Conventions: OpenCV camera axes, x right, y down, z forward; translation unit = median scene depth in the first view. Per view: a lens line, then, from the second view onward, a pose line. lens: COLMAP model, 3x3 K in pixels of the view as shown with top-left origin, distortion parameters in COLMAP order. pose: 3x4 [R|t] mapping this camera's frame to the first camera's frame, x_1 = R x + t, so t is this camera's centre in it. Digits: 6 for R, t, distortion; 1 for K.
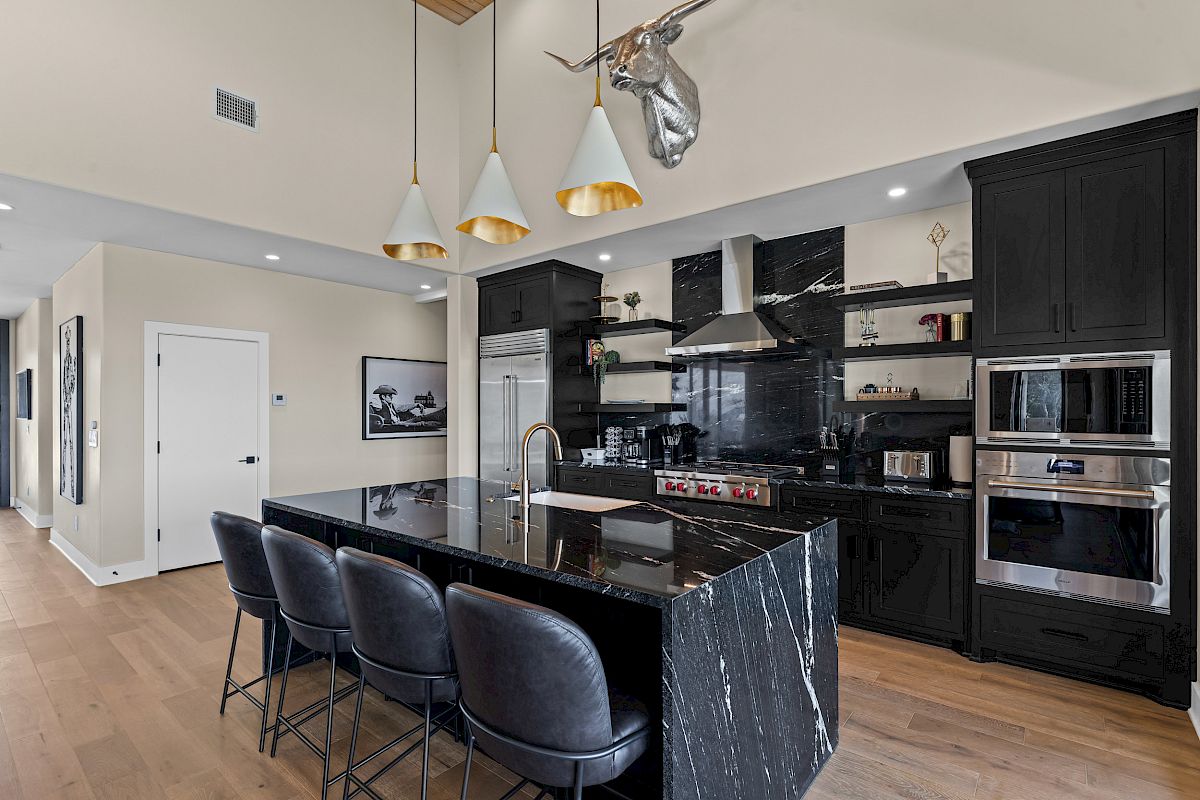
lens RADIAL K [[568.5, 0, 599.1], [0, 568.5, 407.4], [0, 0, 1]] dist [-0.005515, -0.001249]
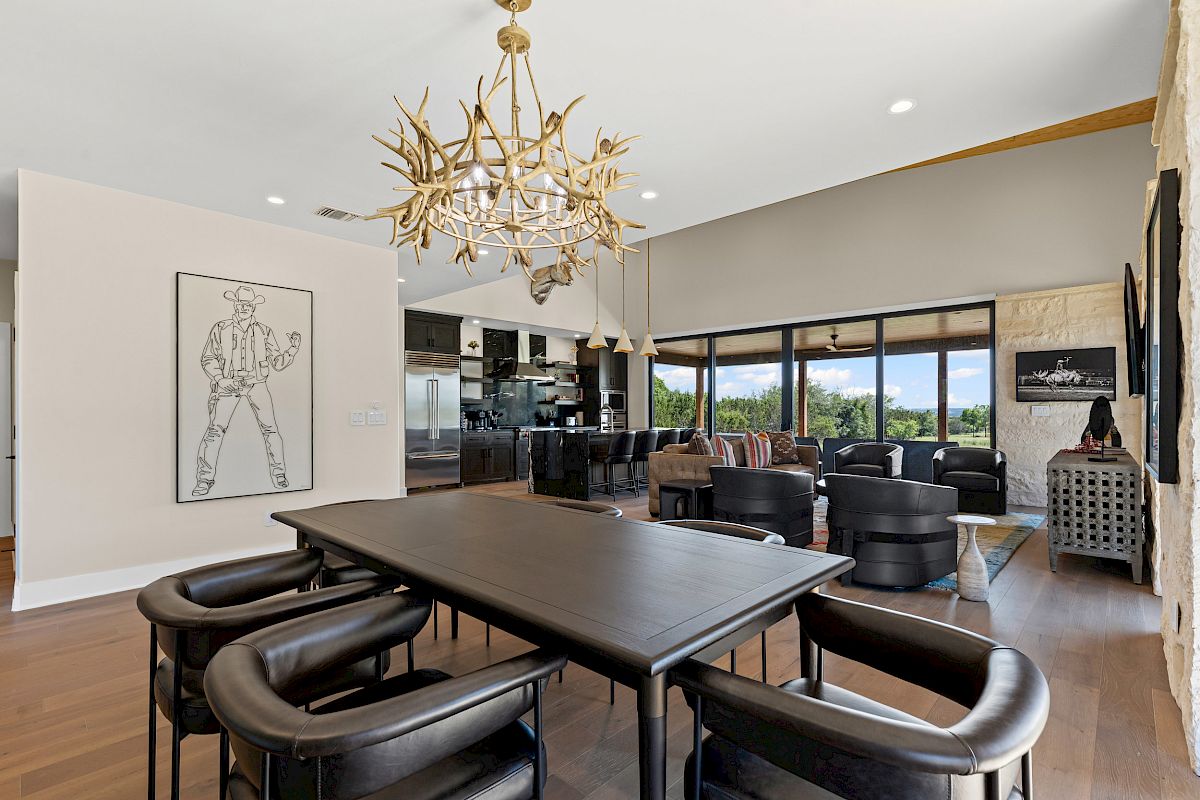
lens RADIAL K [[568.5, 0, 604.0], [0, 568.5, 408.0], [0, 0, 1]] dist [-0.005515, -0.001249]
pose [[0.068313, 0.003577, 0.997658, -1.866679], [-0.006606, 0.999973, -0.003132, 0.029647], [-0.997642, -0.006377, 0.068335, 0.425853]]
